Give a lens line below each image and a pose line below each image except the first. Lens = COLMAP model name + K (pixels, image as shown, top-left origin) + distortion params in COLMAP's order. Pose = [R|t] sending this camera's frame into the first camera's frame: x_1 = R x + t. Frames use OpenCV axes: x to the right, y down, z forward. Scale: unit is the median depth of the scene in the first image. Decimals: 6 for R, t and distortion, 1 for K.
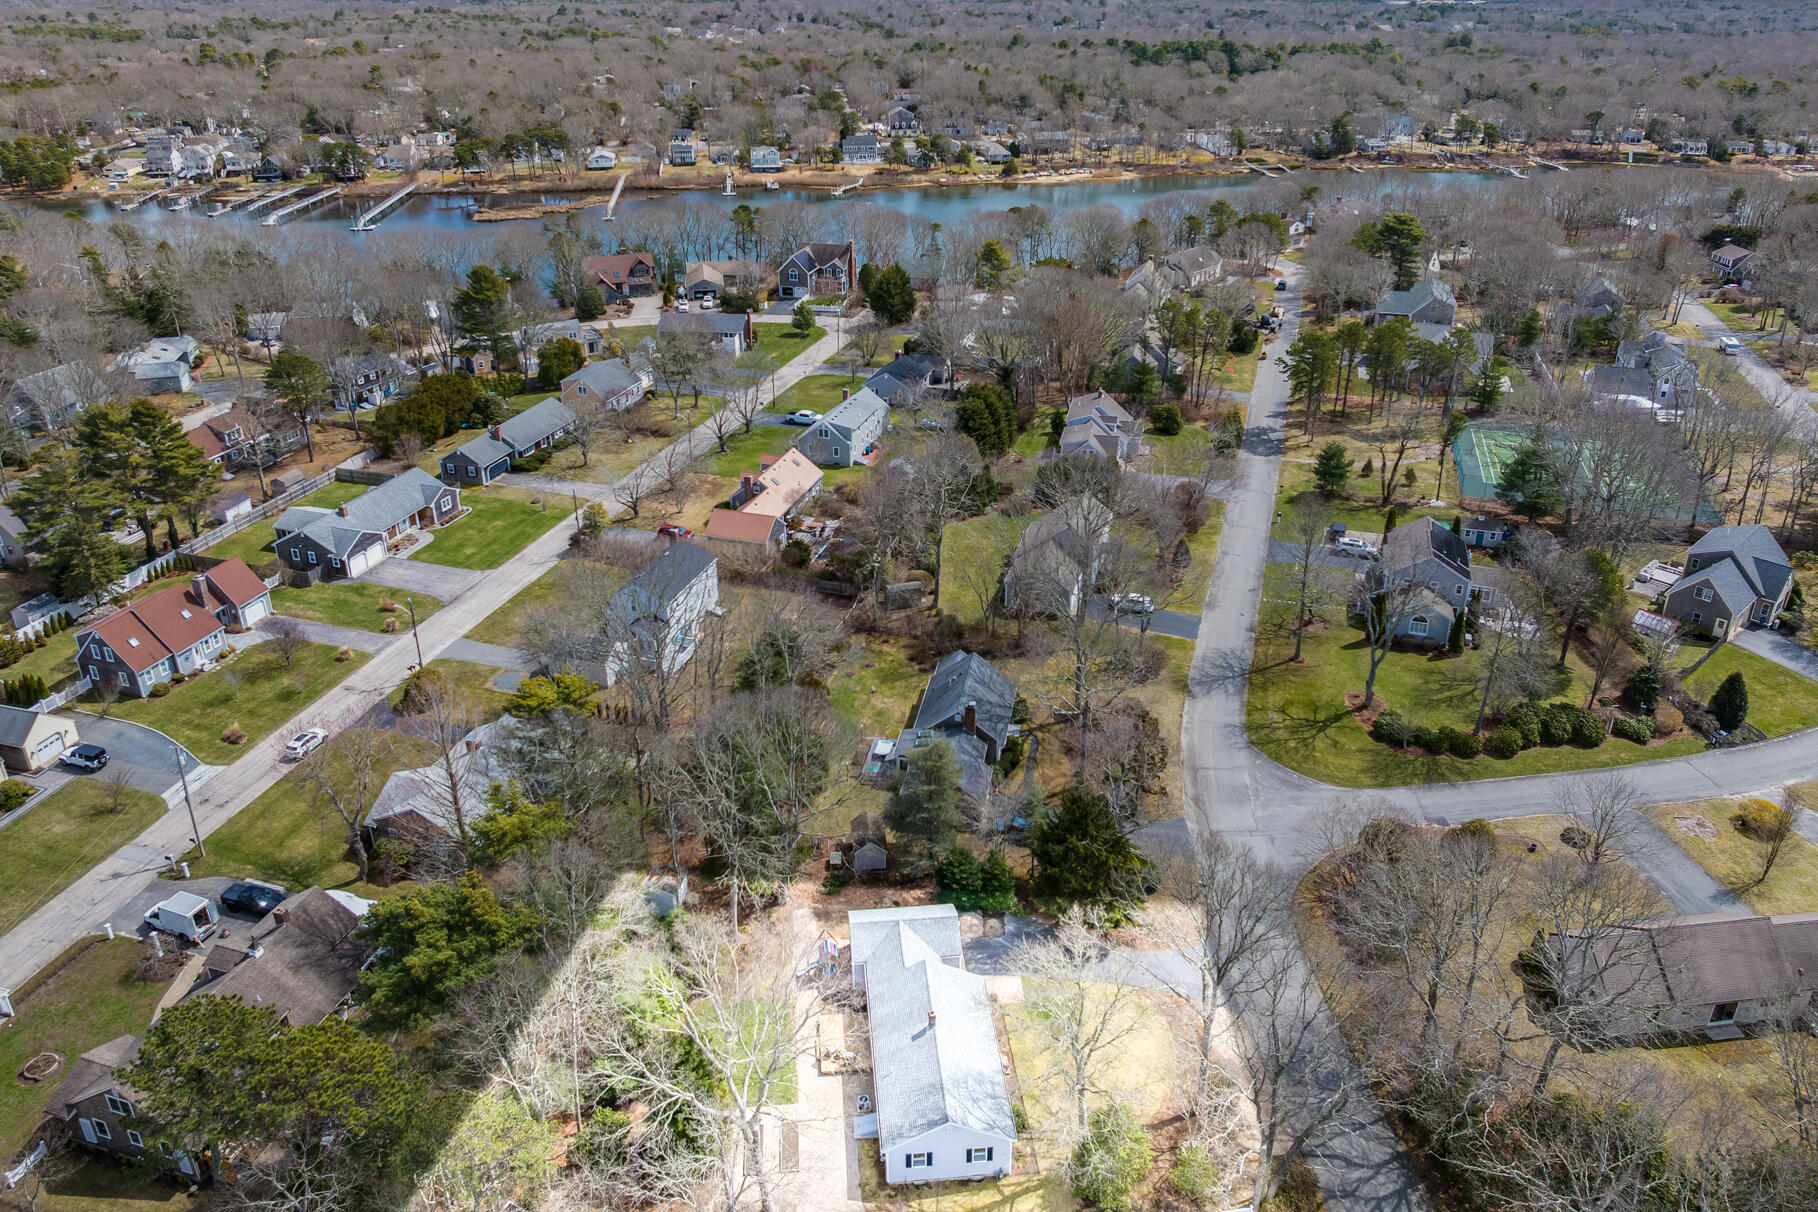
lens RADIAL K [[1271.6, 0, 913.9], [0, 1271.6, 556.4], [0, 0, 1]] dist [-0.033184, 0.000220]
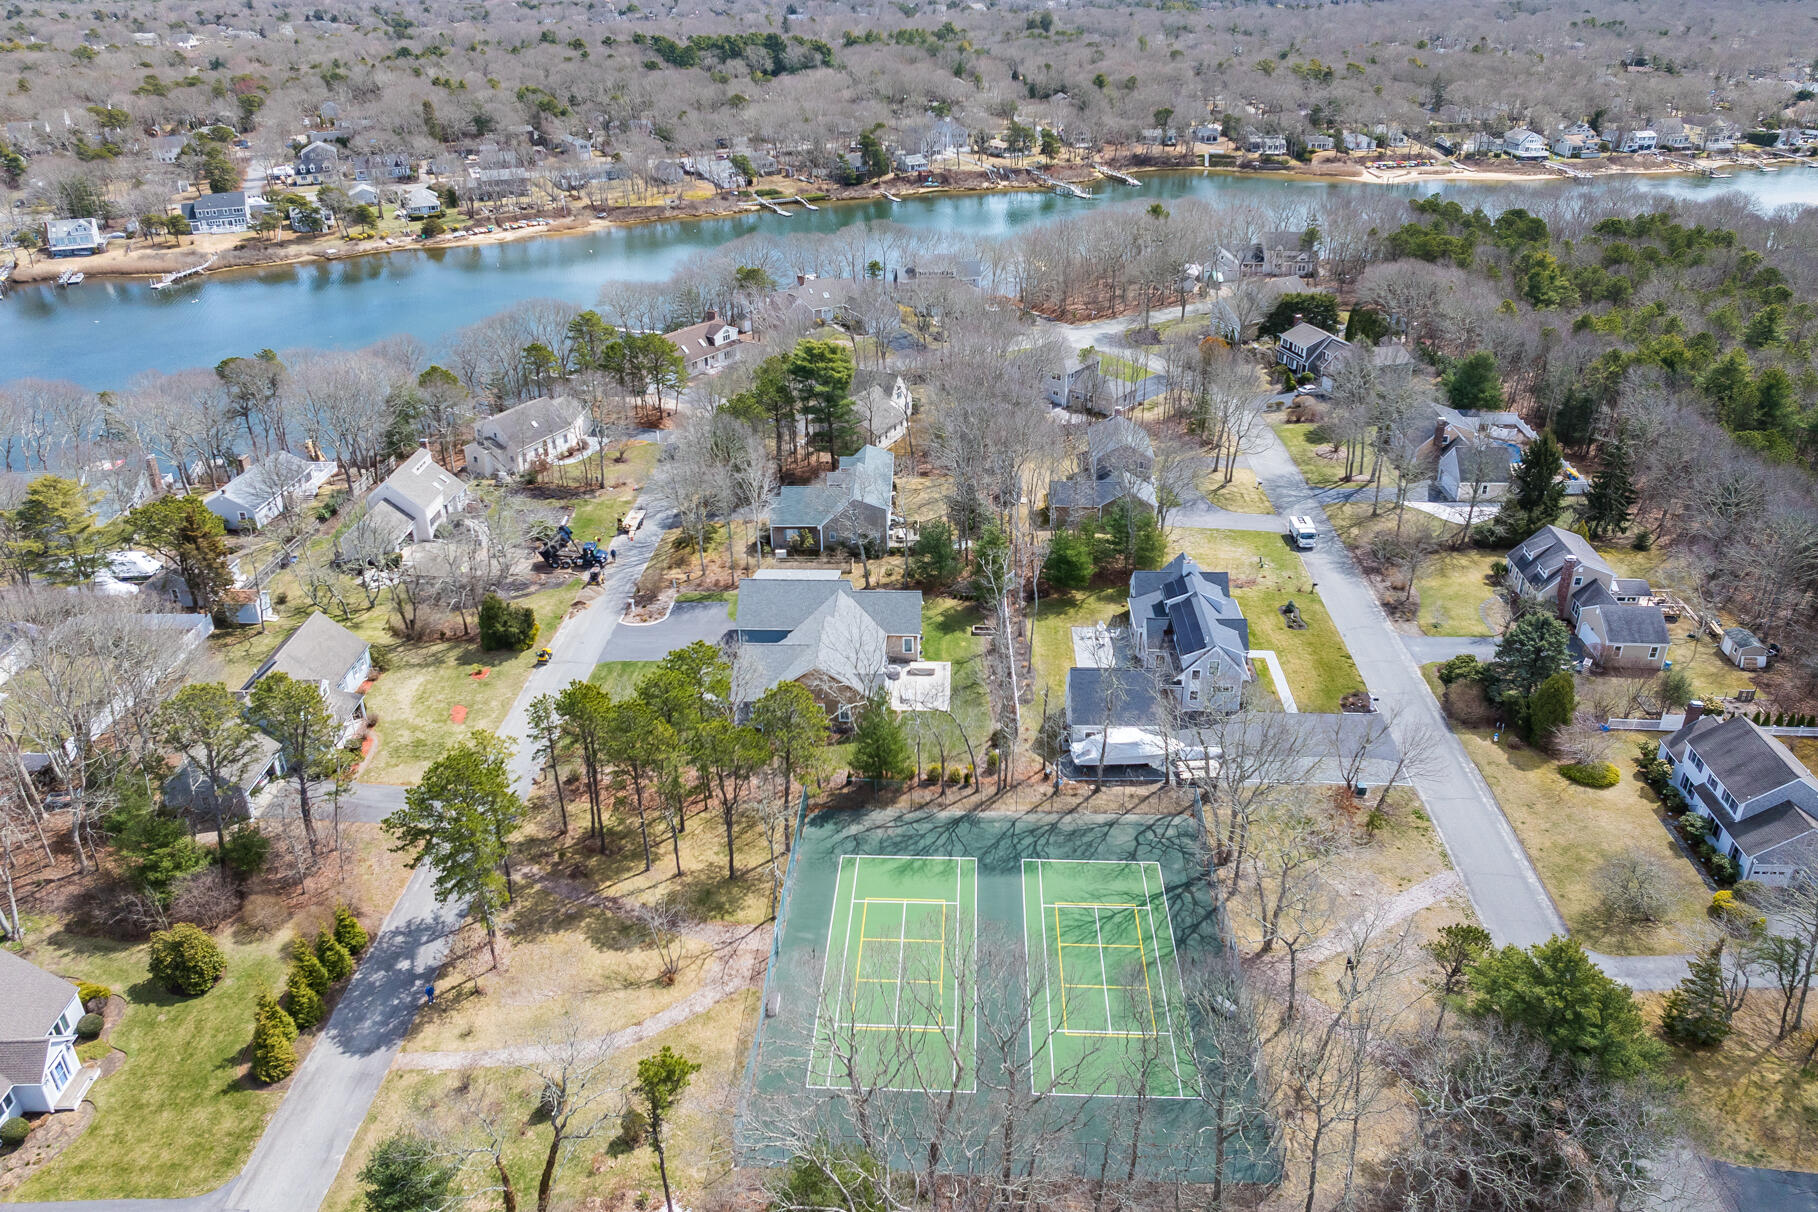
lens RADIAL K [[1271.6, 0, 913.9], [0, 1271.6, 556.4], [0, 0, 1]] dist [-0.033184, 0.000220]
pose [[0.967015, -0.117068, 0.226223, 0.276311], [0.113881, 0.993124, 0.027136, -0.176049], [-0.227844, -0.000478, 0.973697, 0.366717]]
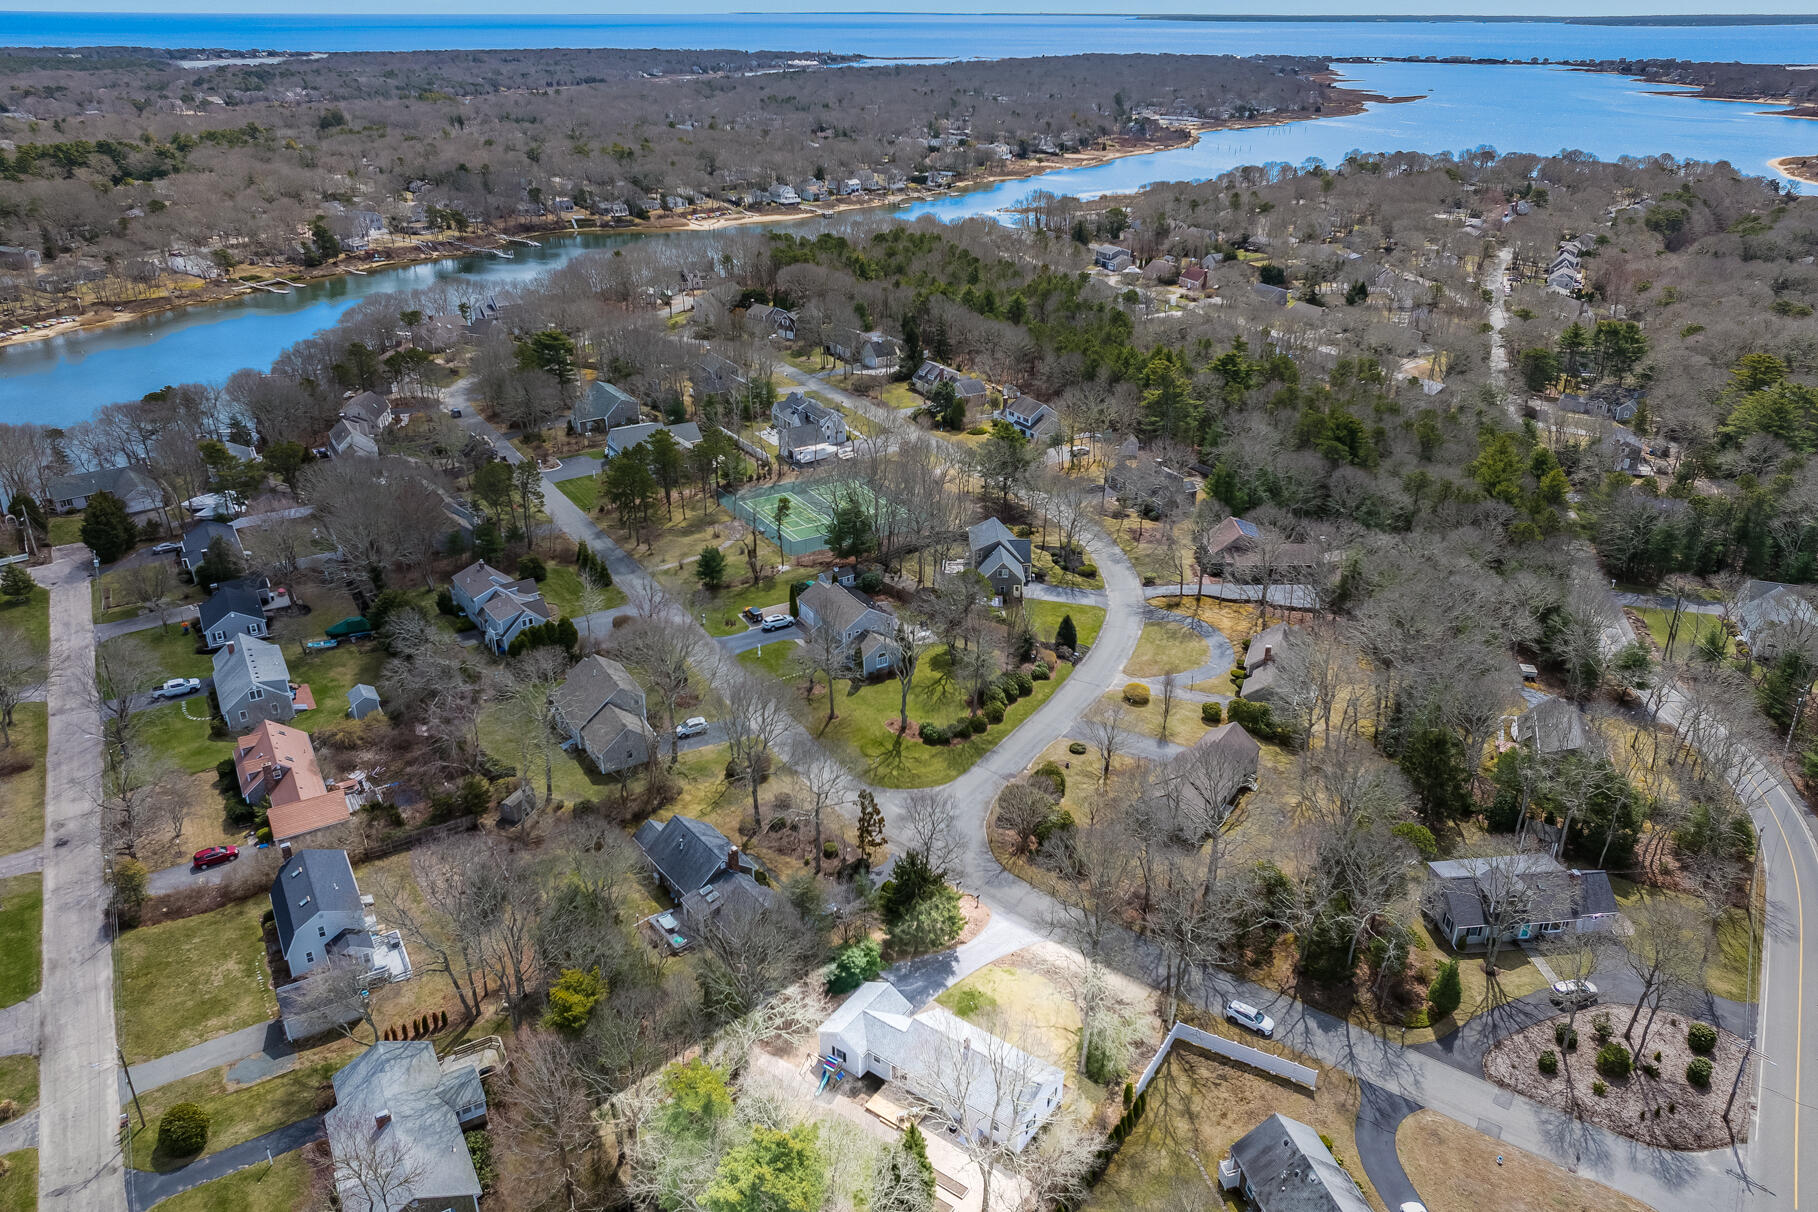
lens RADIAL K [[1271.5, 0, 915.4], [0, 1271.5, 603.2], [0, 0, 1]] dist [0.001012, -0.008581]
pose [[0.652205, -0.317585, 0.688308, -0.259558], [0.317235, 0.939021, 0.132668, -0.089724], [-0.688470, 0.131828, 0.713184, -0.003001]]
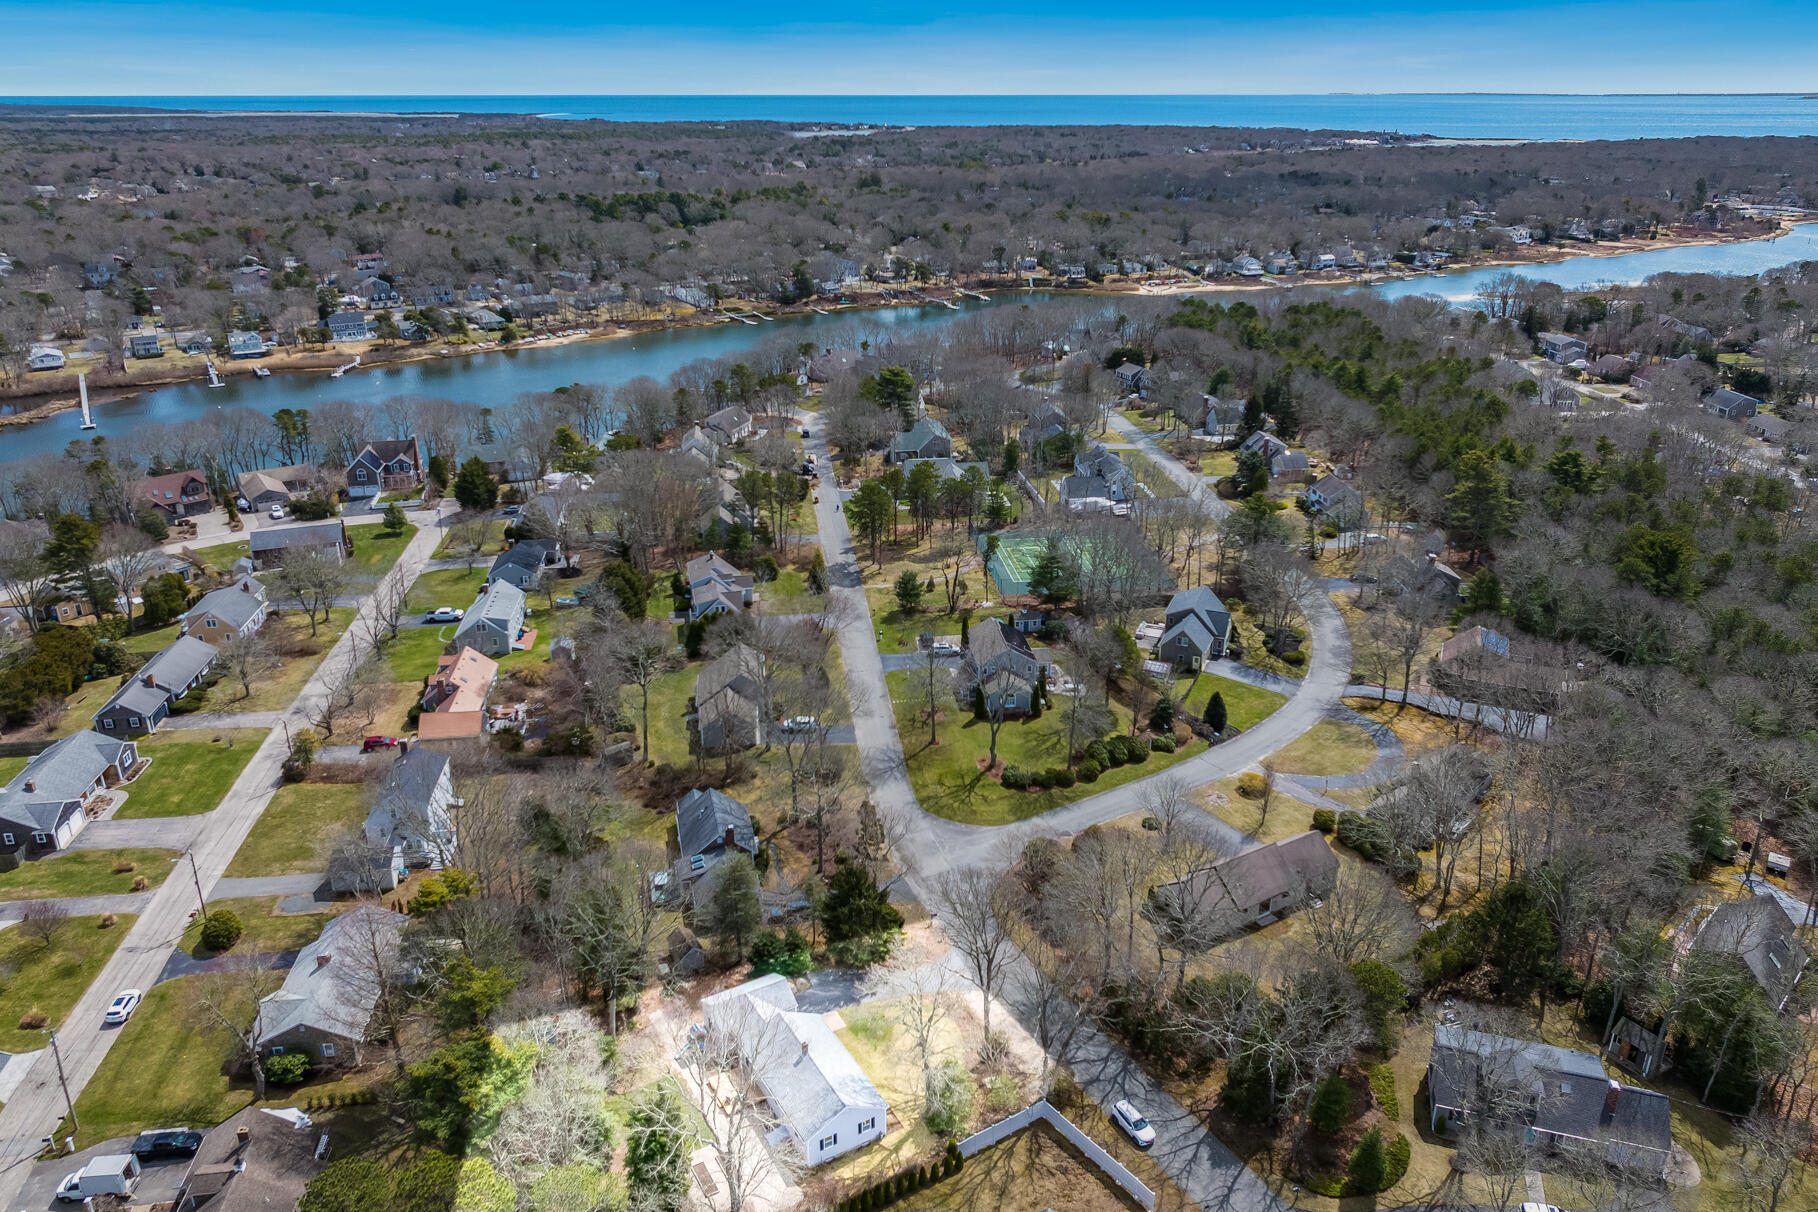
lens RADIAL K [[1271.5, 0, 915.4], [0, 1271.5, 603.2], [0, 0, 1]] dist [0.001012, -0.008581]
pose [[0.907345, -0.155787, 0.390455, -0.108879], [0.176626, 0.984117, -0.017796, -0.021580], [-0.381481, 0.085112, 0.920450, -0.117696]]
